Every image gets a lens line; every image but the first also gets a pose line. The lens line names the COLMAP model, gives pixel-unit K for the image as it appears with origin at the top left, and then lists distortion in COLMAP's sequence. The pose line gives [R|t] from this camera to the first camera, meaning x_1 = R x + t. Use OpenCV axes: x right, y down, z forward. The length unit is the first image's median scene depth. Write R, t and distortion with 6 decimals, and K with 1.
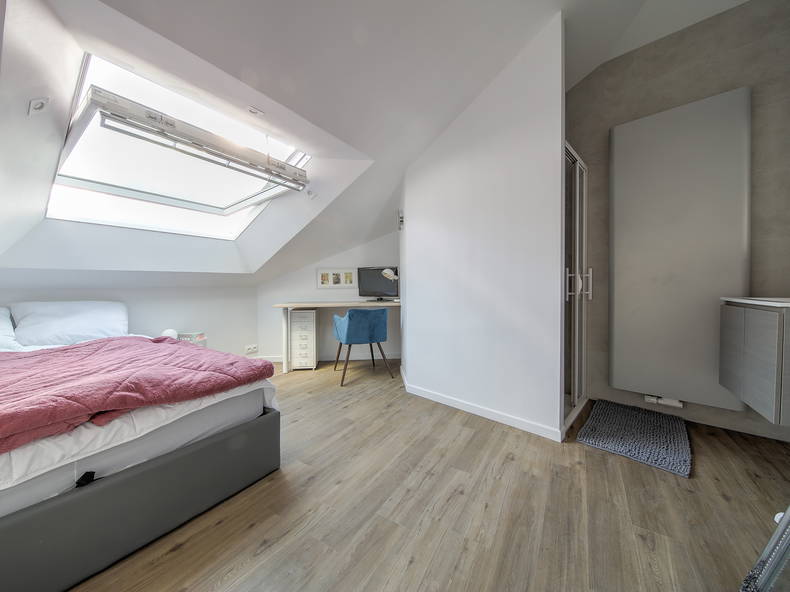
lens RADIAL K [[263.6, 0, 395.4], [0, 263.6, 292.5], [0, 0, 1]] dist [0.000870, 0.000143]
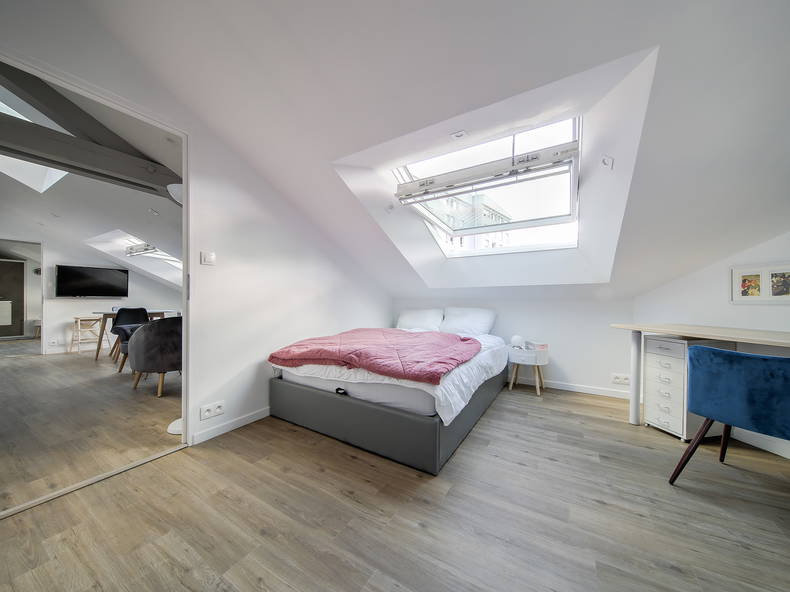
lens RADIAL K [[278.8, 0, 400.0], [0, 278.8, 298.3], [0, 0, 1]] dist [0.002804, 0.000078]
pose [[0.086395, 0.004821, -0.996249, 0.431099], [-0.027126, 0.999629, 0.002485, -0.017456], [0.995892, 0.026809, 0.086494, 0.514313]]
